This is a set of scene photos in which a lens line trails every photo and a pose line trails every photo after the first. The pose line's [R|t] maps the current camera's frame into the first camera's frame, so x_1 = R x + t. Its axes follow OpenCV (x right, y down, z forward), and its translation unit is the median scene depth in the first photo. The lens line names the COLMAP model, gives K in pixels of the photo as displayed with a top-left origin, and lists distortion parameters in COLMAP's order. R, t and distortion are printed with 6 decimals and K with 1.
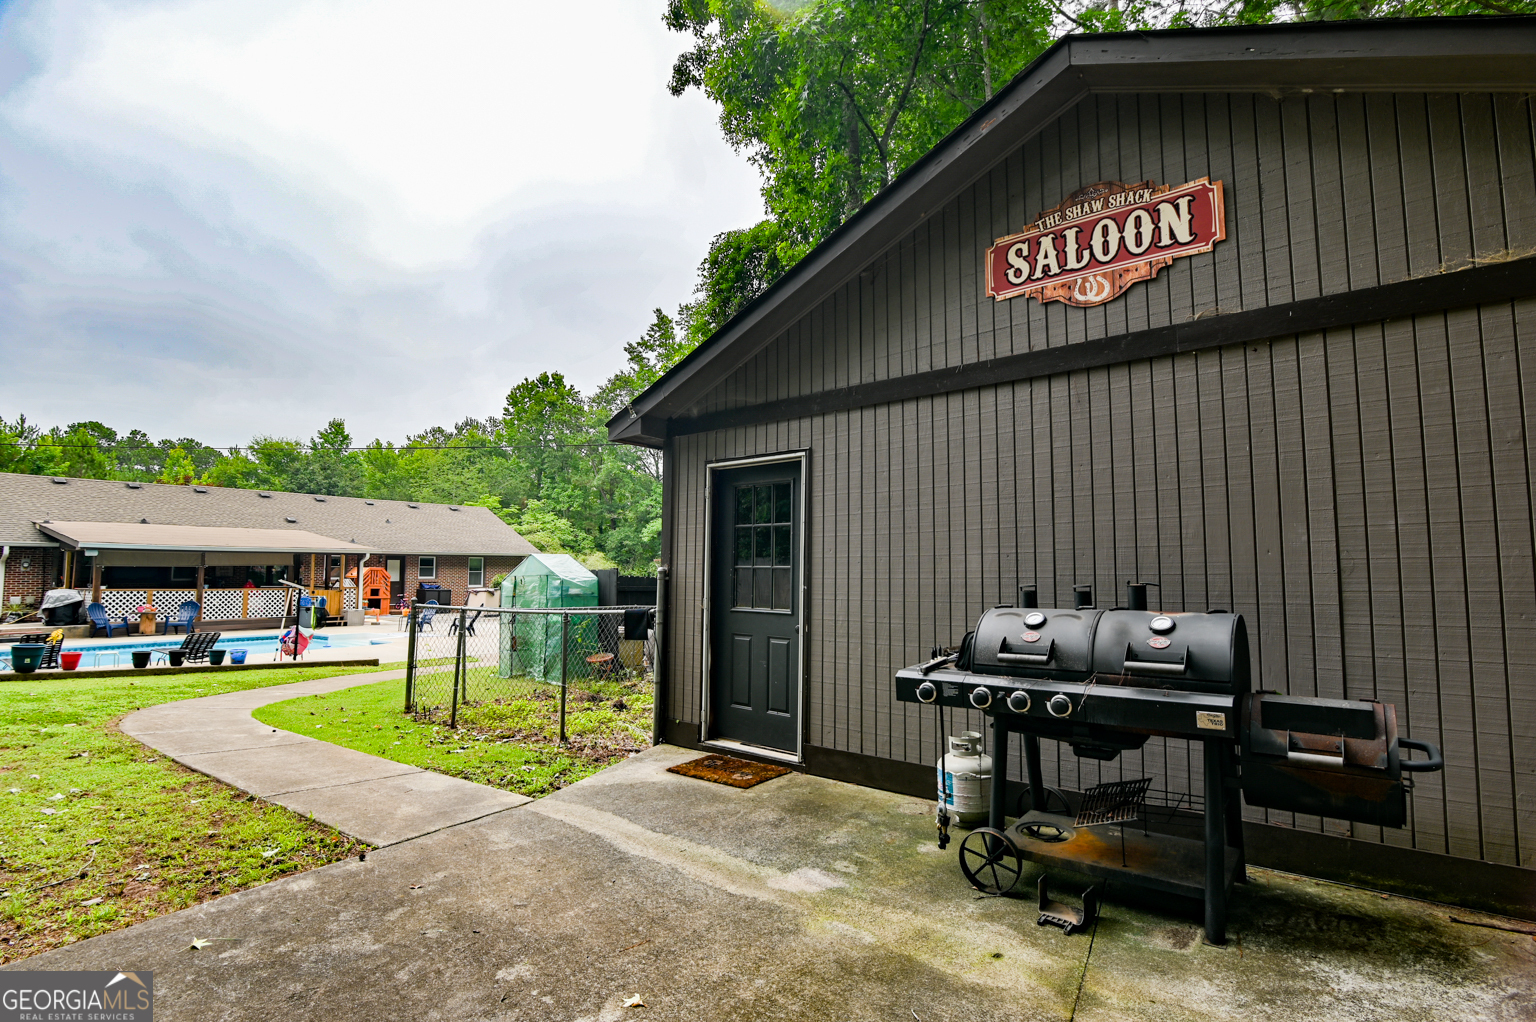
lens RADIAL K [[758.5, 0, 772.2], [0, 758.5, 503.9], [0, 0, 1]] dist [-0.018294, -0.000338]
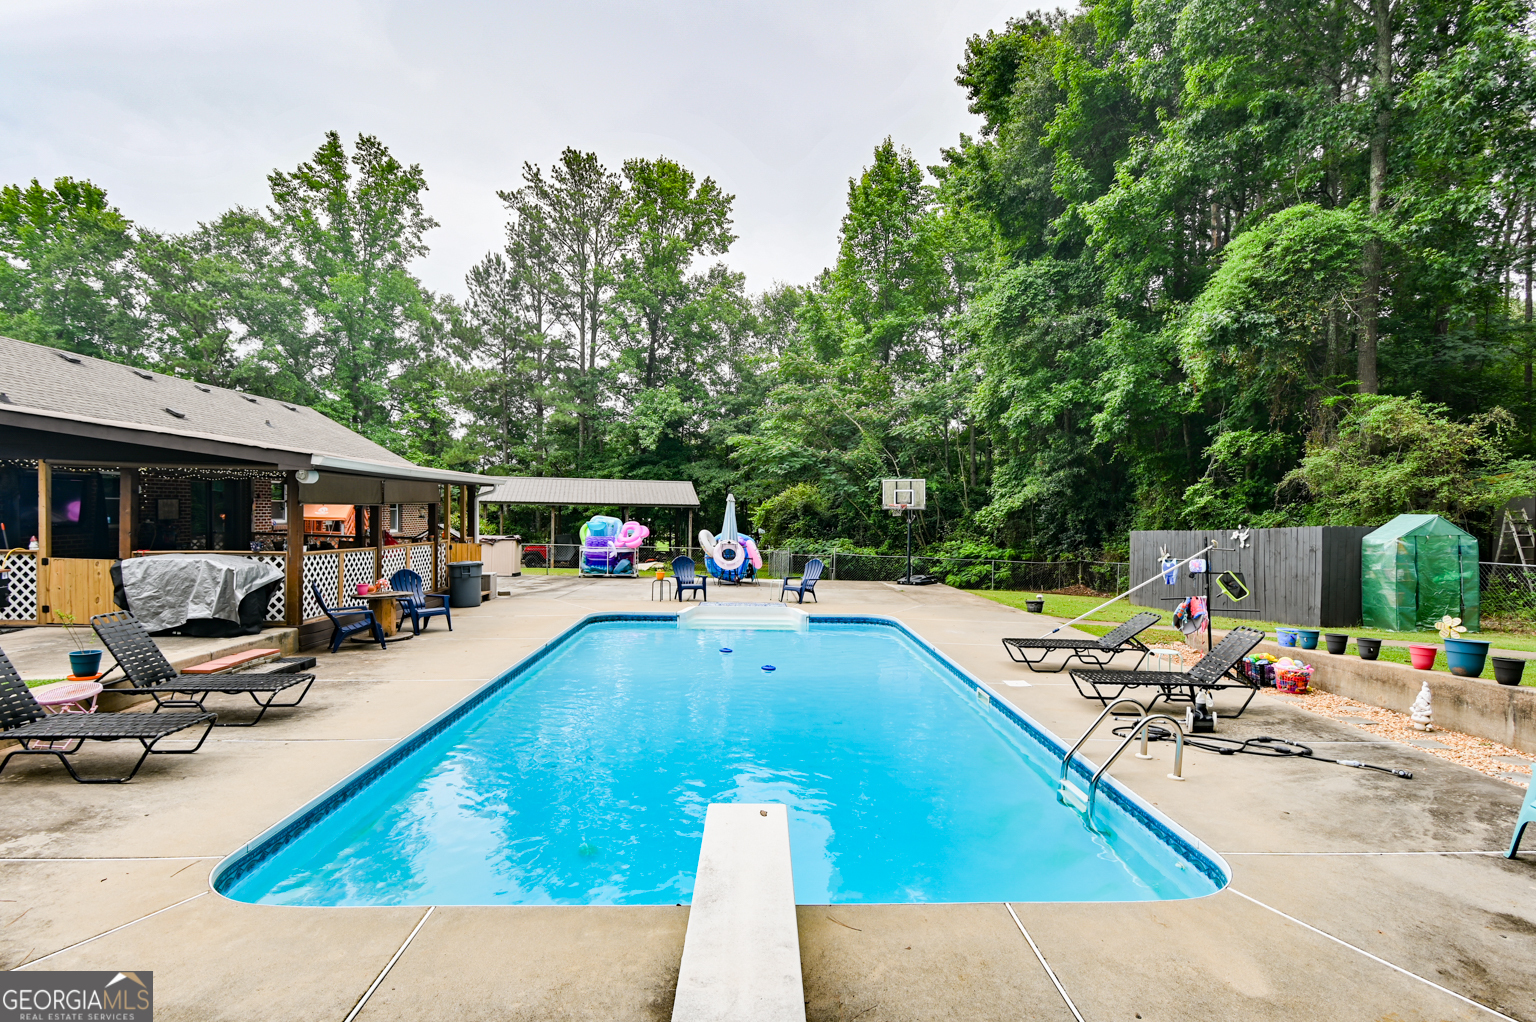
lens RADIAL K [[814.8, 0, 784.3], [0, 814.8, 520.4], [0, 0, 1]] dist [-0.013687, -0.002422]
pose [[0.775973, 0.003932, 0.630754, -0.292170], [-0.071937, 0.994008, 0.082303, 0.007968], [-0.626651, -0.109240, 0.771606, 0.118220]]
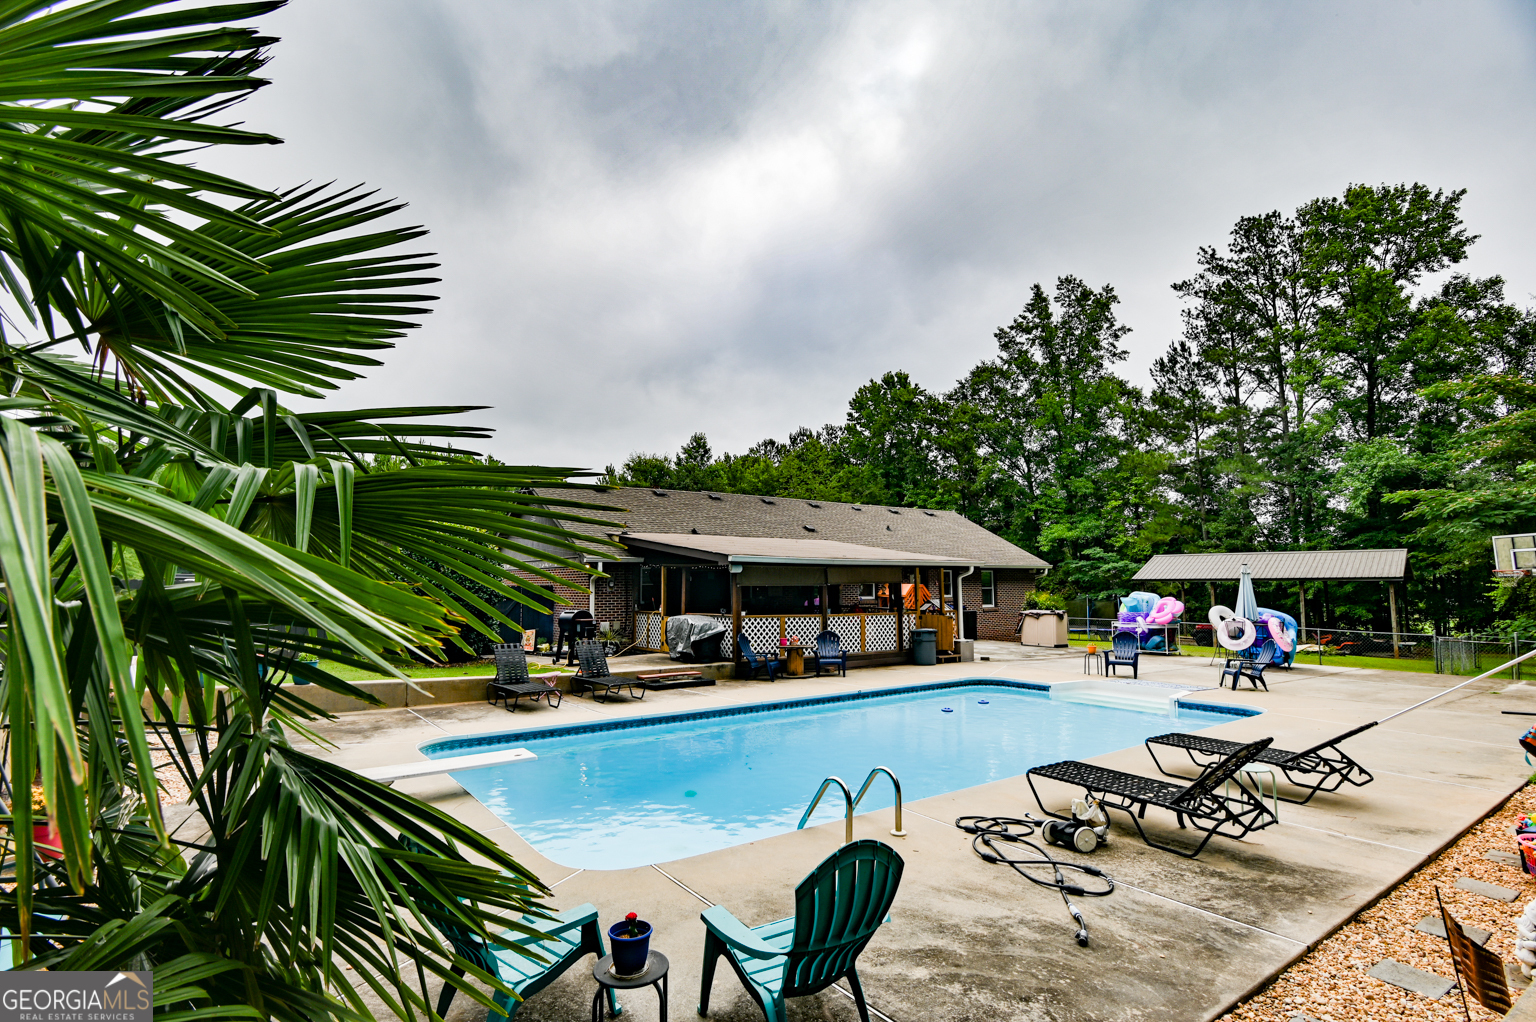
lens RADIAL K [[758.5, 0, 765.1], [0, 758.5, 501.9], [0, 0, 1]] dist [-0.018294, -0.000338]
pose [[0.951179, -0.036164, -0.306513, -0.186416], [0.029945, 0.999240, -0.024968, 0.004991], [0.307183, 0.014571, 0.951539, 0.076720]]
